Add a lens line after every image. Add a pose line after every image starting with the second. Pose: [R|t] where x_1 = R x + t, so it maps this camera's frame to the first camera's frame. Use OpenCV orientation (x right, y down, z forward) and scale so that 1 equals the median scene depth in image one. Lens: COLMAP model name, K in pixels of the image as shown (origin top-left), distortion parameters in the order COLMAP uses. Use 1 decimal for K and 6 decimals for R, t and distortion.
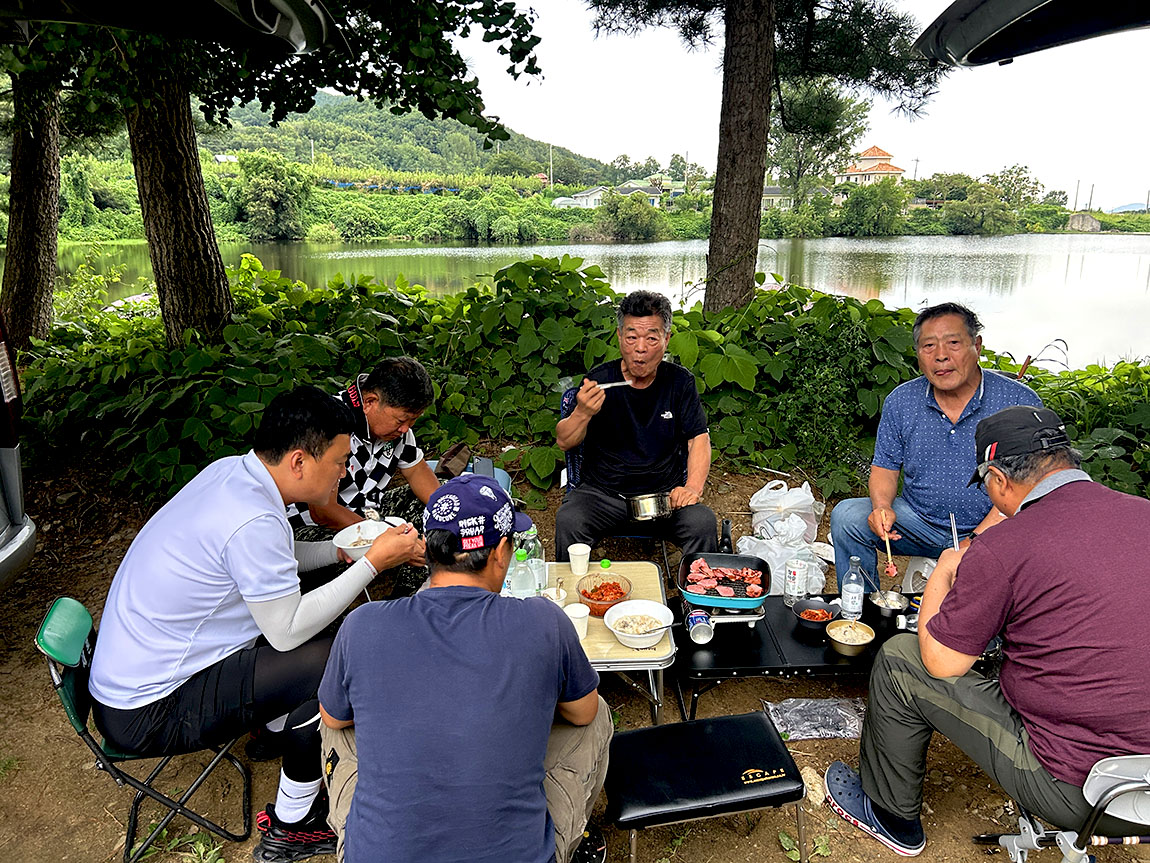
lens RADIAL K [[874.8, 0, 574.2], [0, 874.8, 428.5], [0, 0, 1]] dist [0.062035, -0.068362]
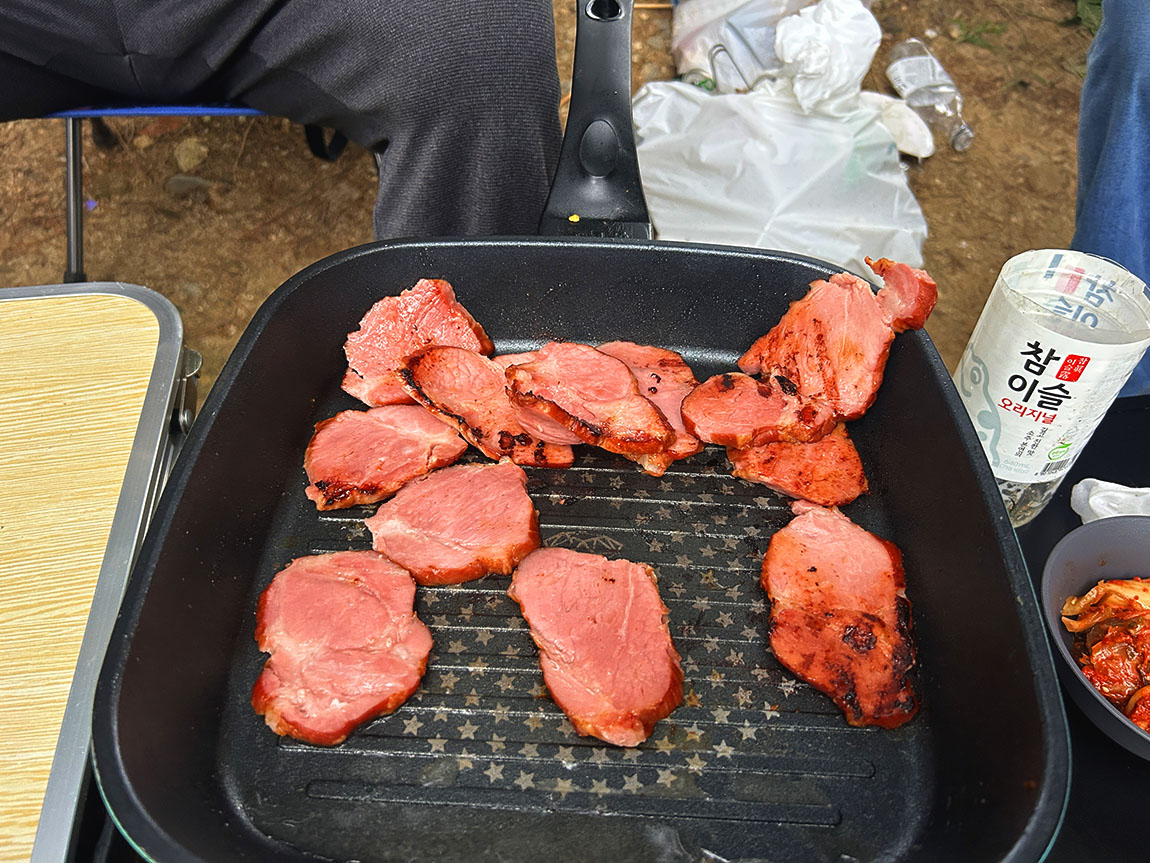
lens RADIAL K [[874.8, 0, 574.2], [0, 874.8, 428.5], [0, 0, 1]] dist [0.062035, -0.068362]
pose [[0.988506, -0.084686, 0.125239, 0.123297], [0.013510, 0.874555, 0.484739, 0.082862], [-0.150579, -0.477475, 0.865646, 0.714274]]
